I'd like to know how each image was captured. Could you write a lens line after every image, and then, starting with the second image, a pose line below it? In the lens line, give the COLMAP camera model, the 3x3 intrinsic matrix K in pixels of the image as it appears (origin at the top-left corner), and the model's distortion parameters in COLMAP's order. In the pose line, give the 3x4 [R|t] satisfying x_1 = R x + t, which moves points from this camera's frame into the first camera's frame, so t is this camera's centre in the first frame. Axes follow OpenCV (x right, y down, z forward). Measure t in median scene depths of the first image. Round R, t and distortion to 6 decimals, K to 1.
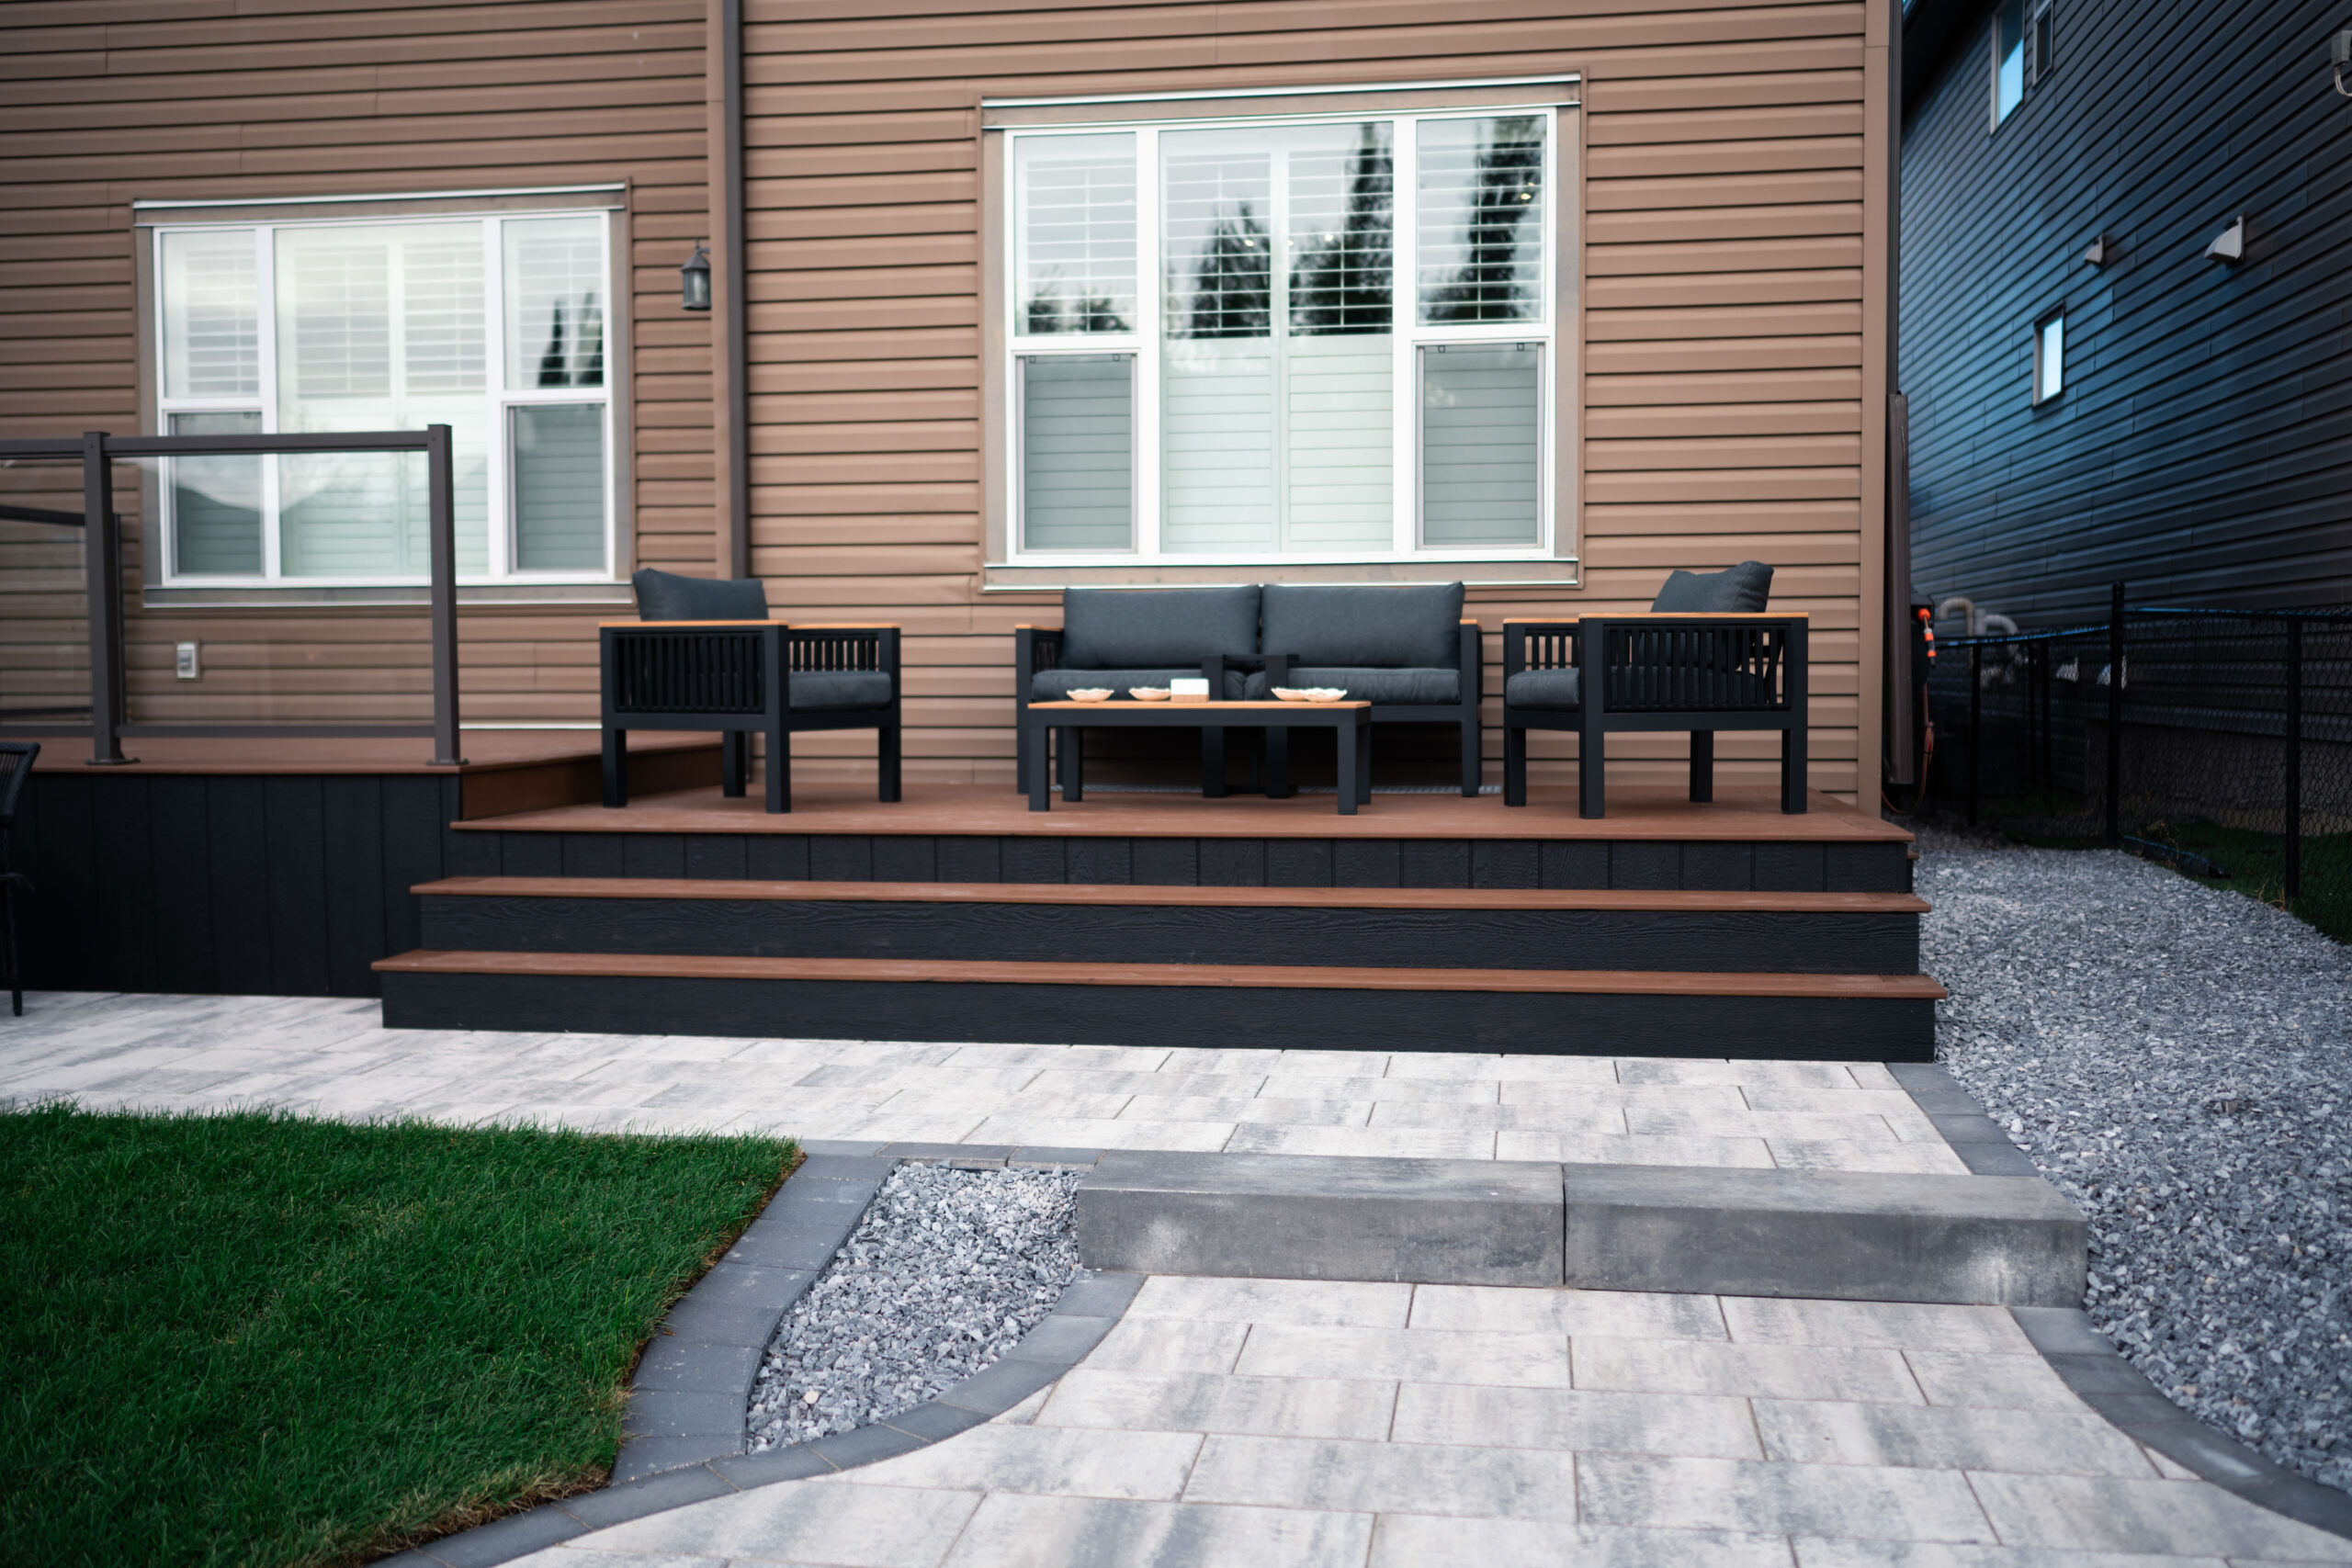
lens RADIAL K [[2225.5, 0, 1176.0], [0, 2225.5, 784.0], [0, 0, 1]] dist [-0.011980, 0.026300]
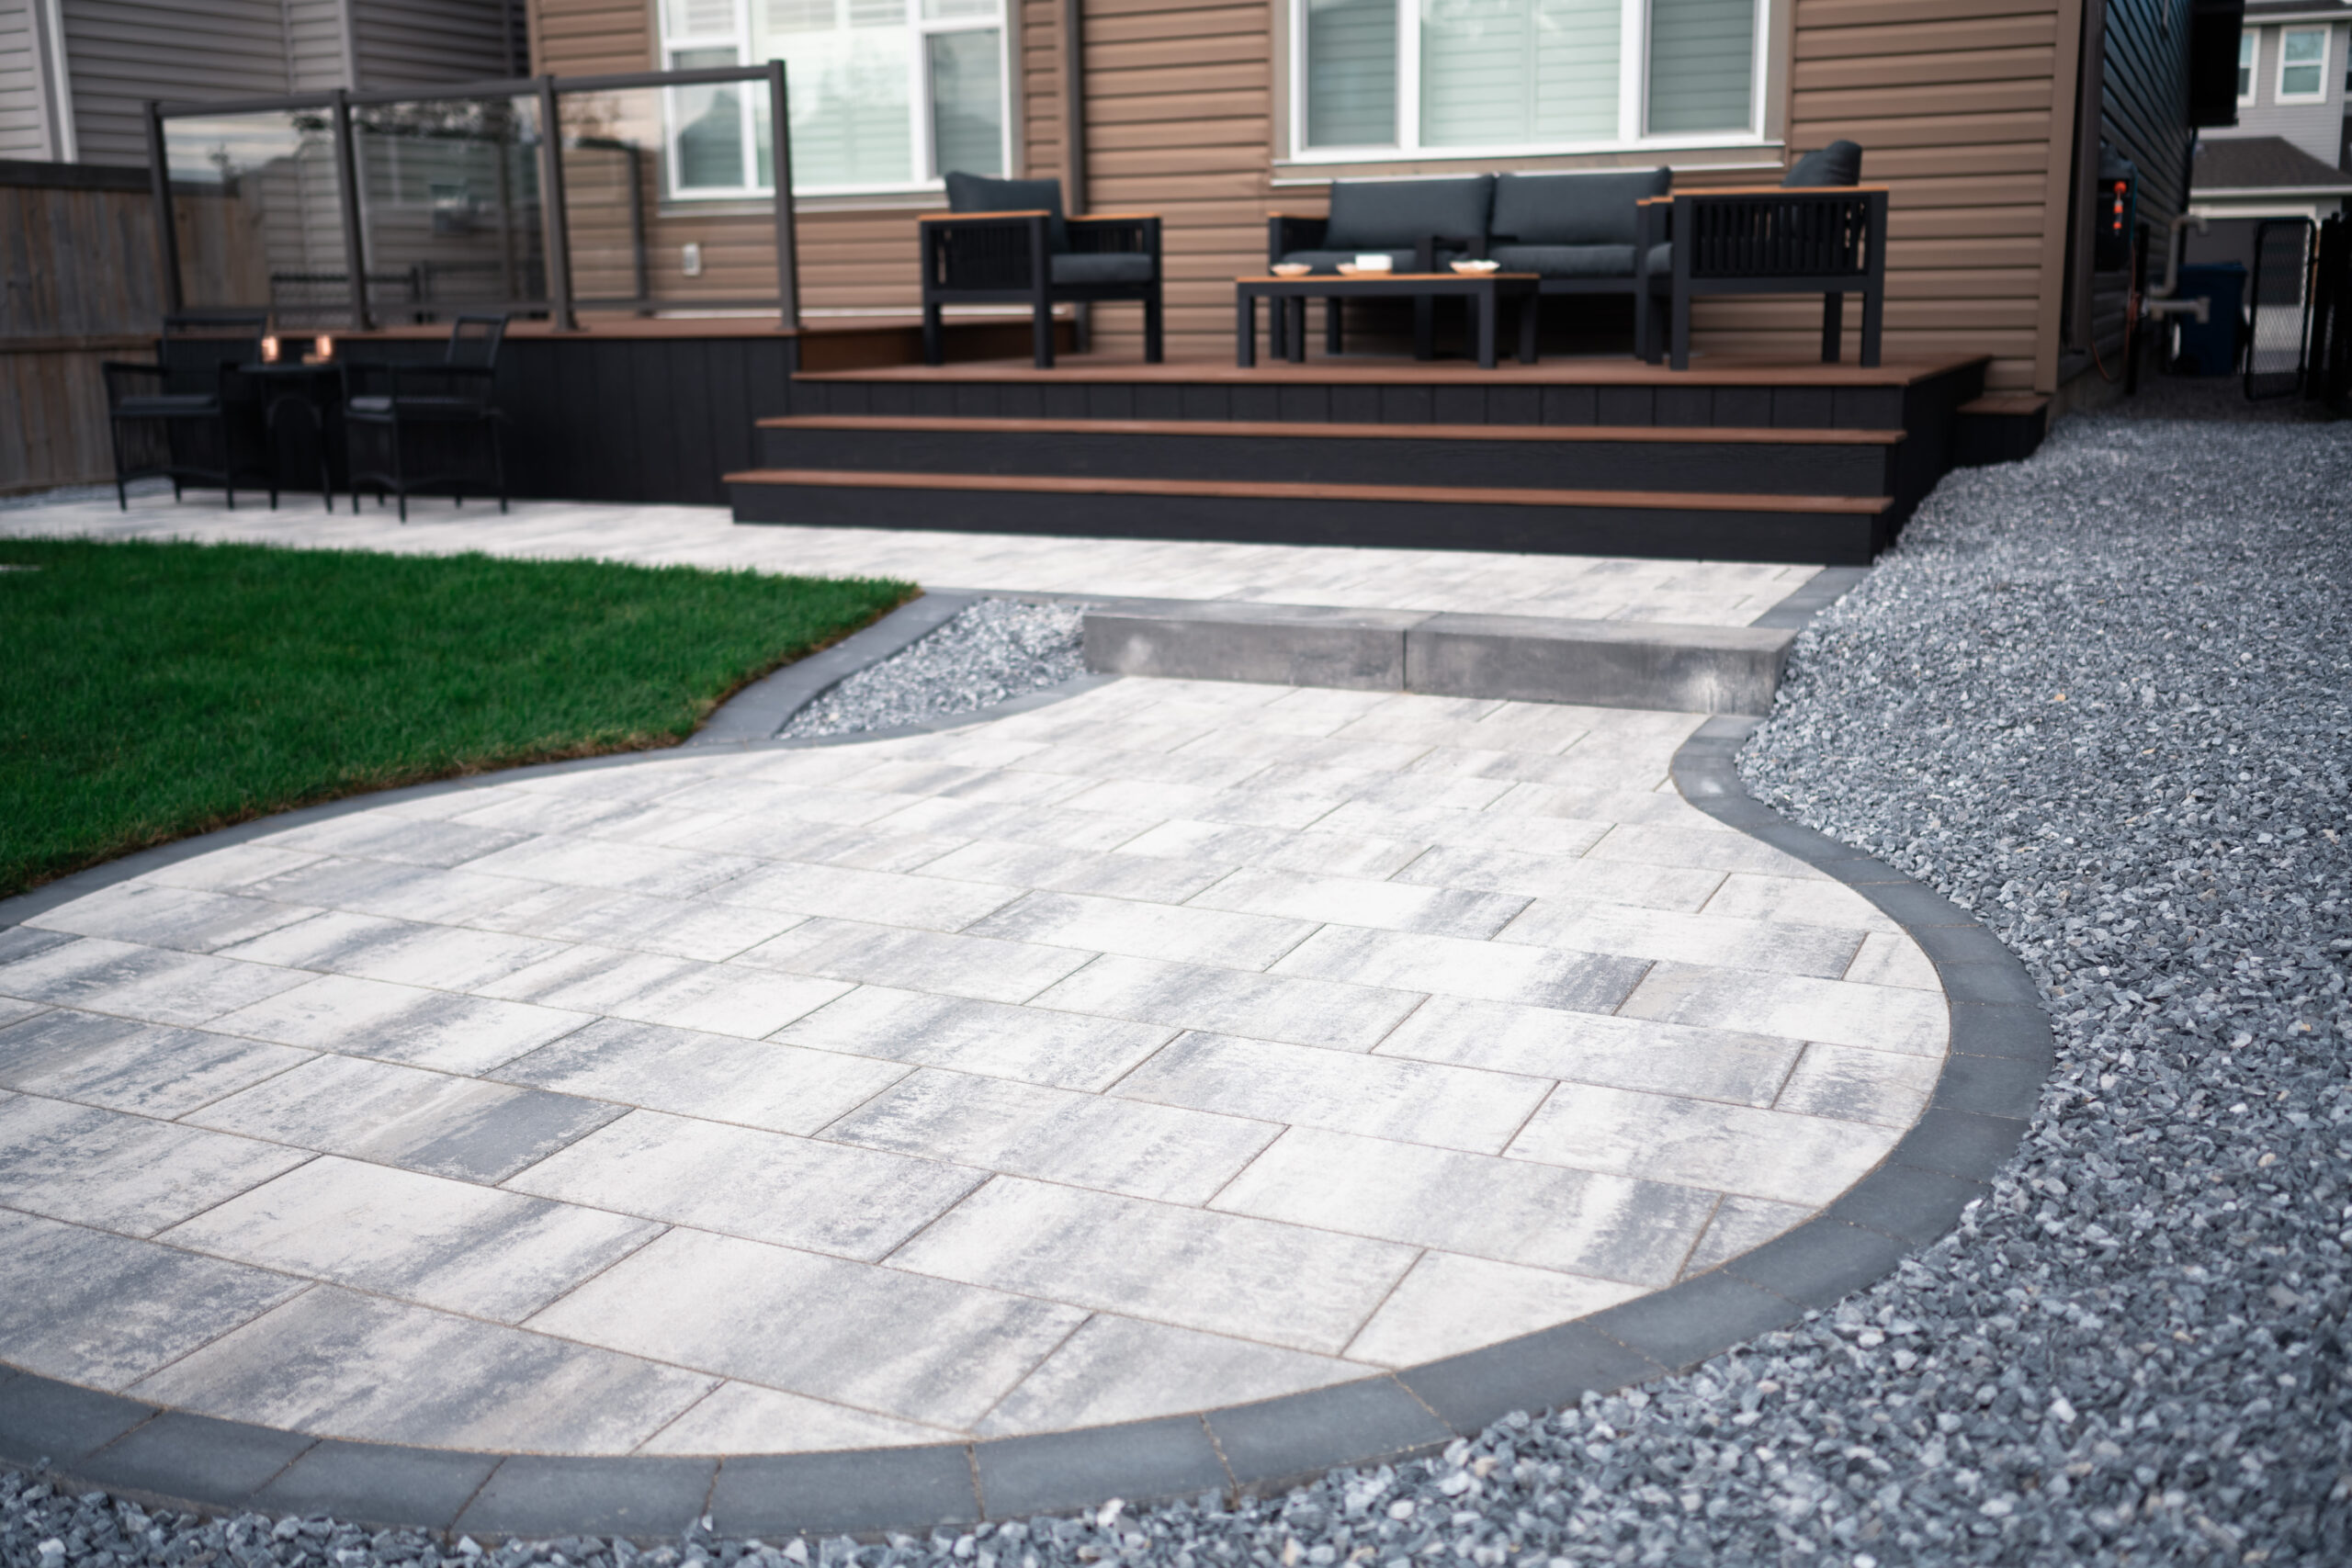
lens RADIAL K [[2225.5, 0, 1176.0], [0, 2225.5, 784.0], [0, 0, 1]] dist [-0.011980, 0.026300]
pose [[0.959481, 0.051771, -0.276977, 0.213823], [-0.003997, 0.985378, 0.170336, 0.025070], [0.281746, -0.162327, 0.945658, -0.173609]]
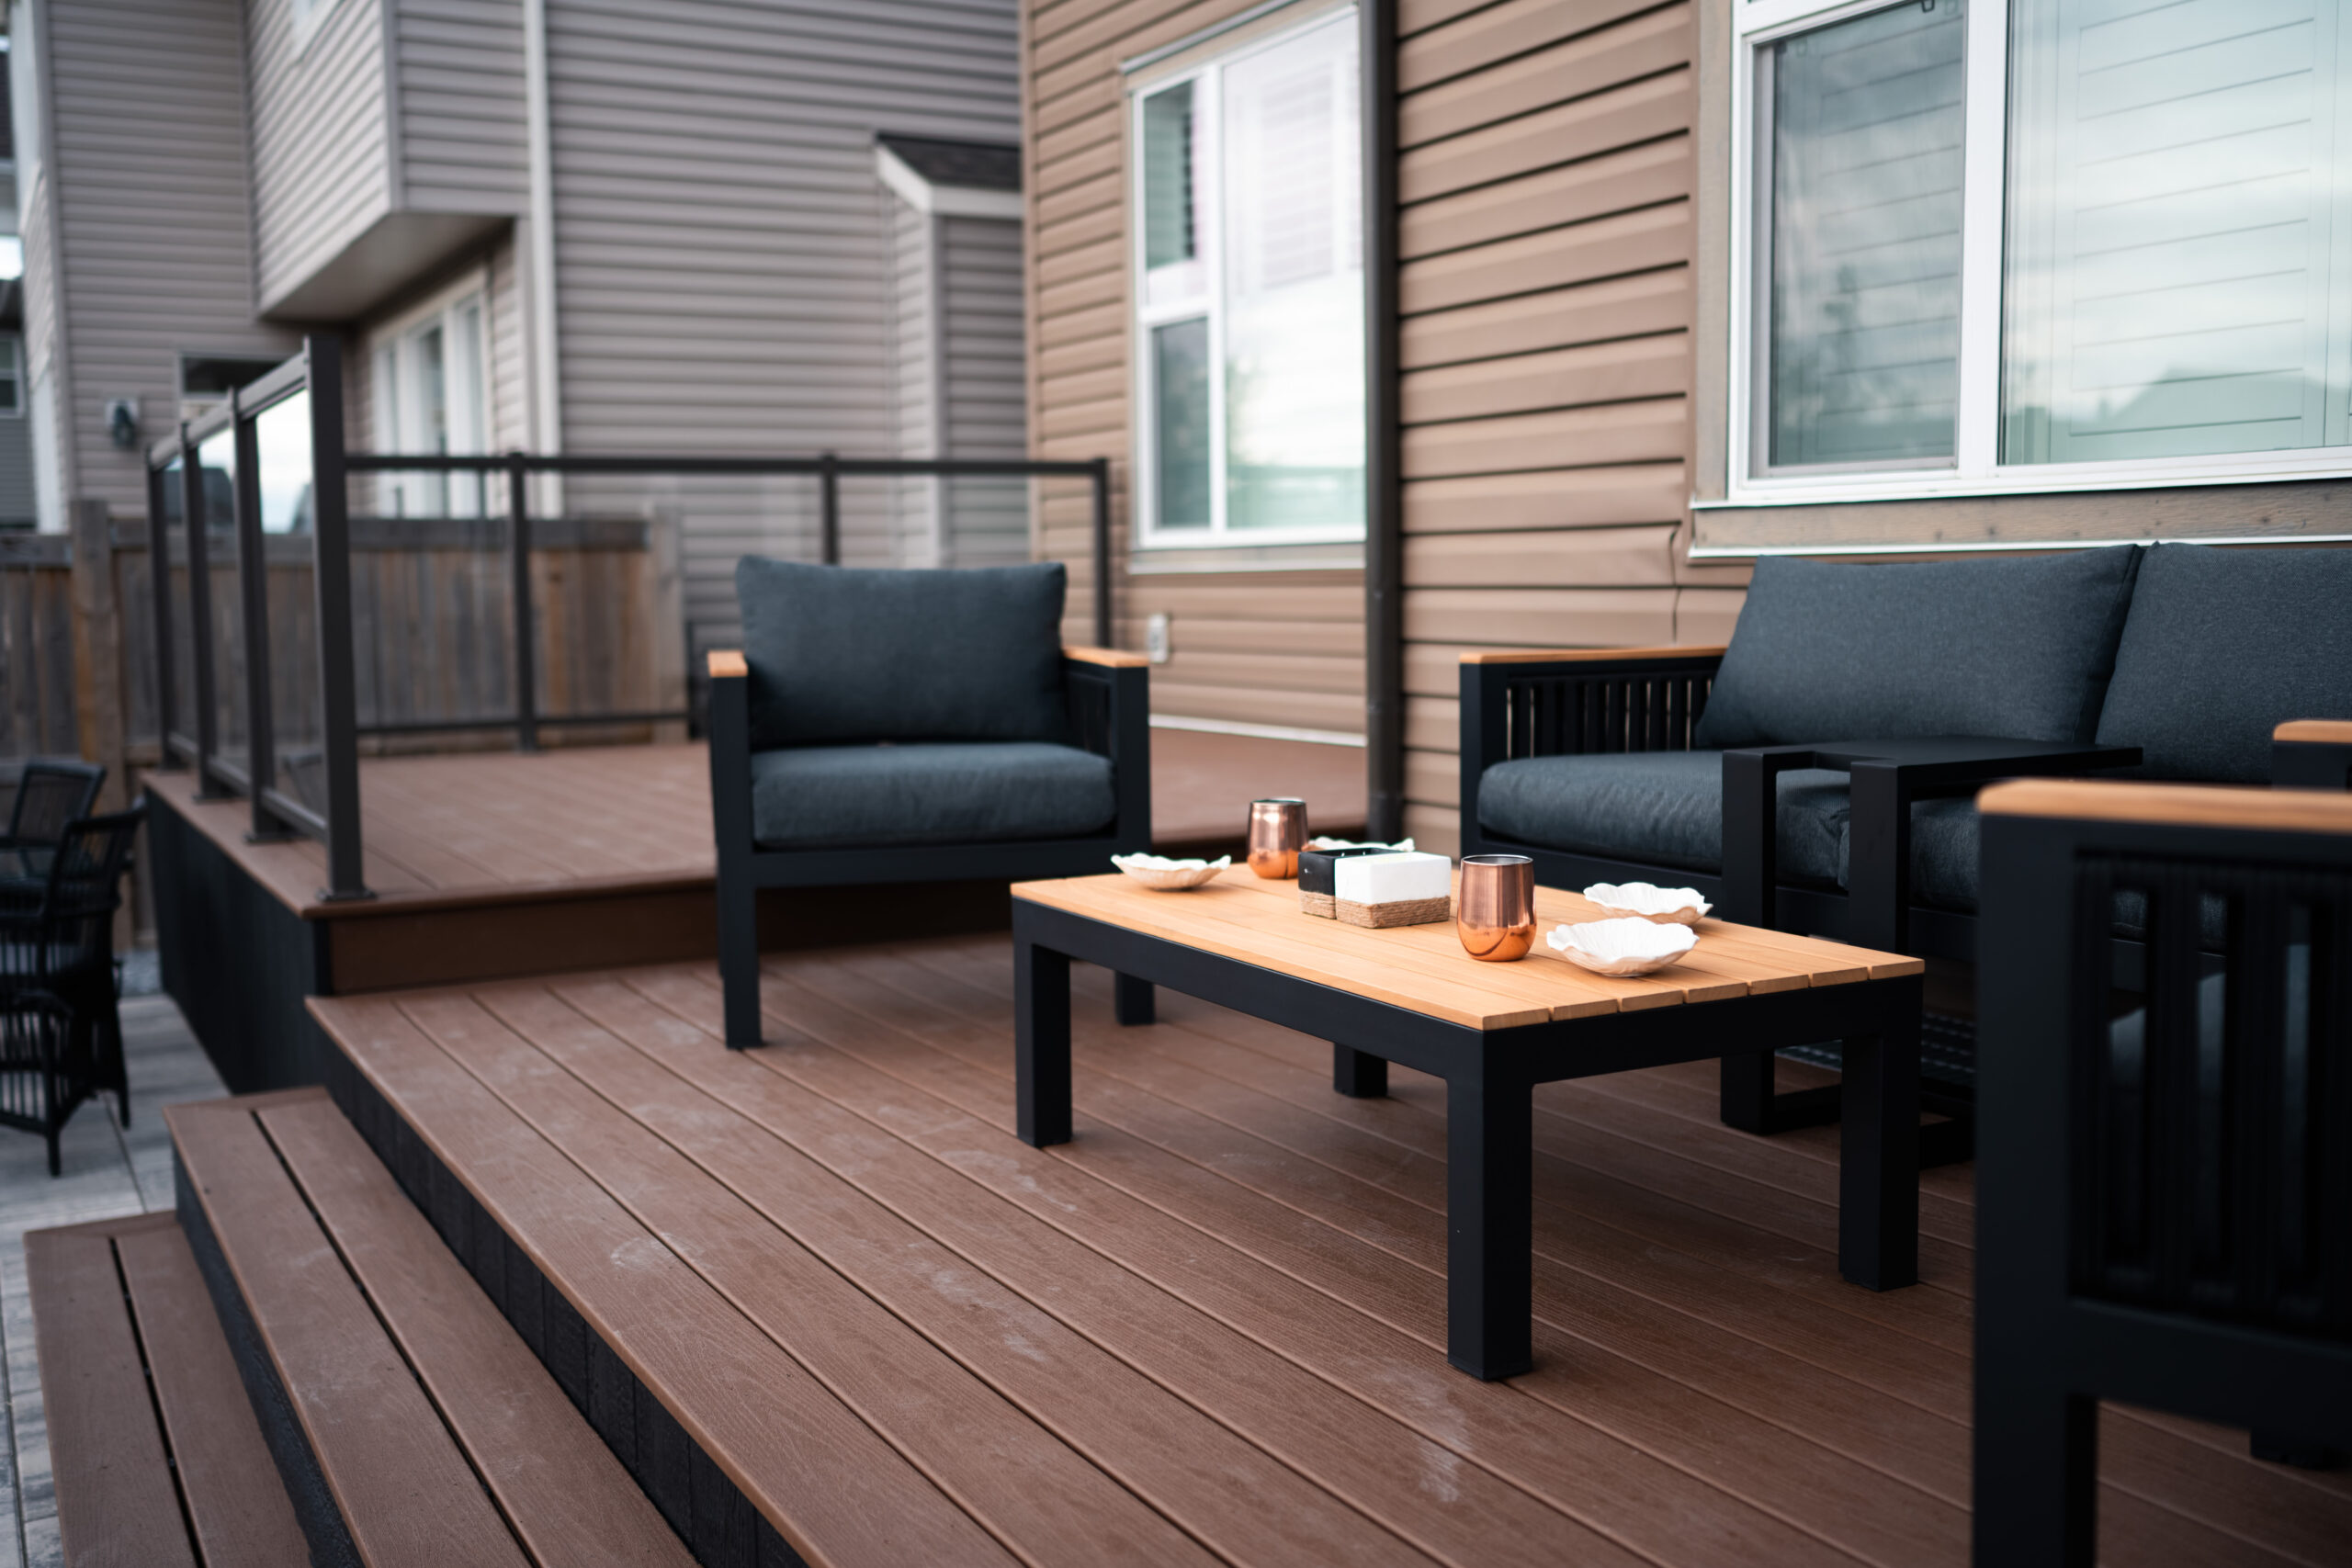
lens RADIAL K [[2225.5, 0, 1176.0], [0, 2225.5, 784.0], [0, 0, 1]] dist [-0.011980, 0.026300]
pose [[0.619067, 0.068370, -0.782356, 0.233453], [-0.030996, 0.997554, 0.062649, -0.068026], [0.784726, -0.014534, 0.619673, 0.644755]]
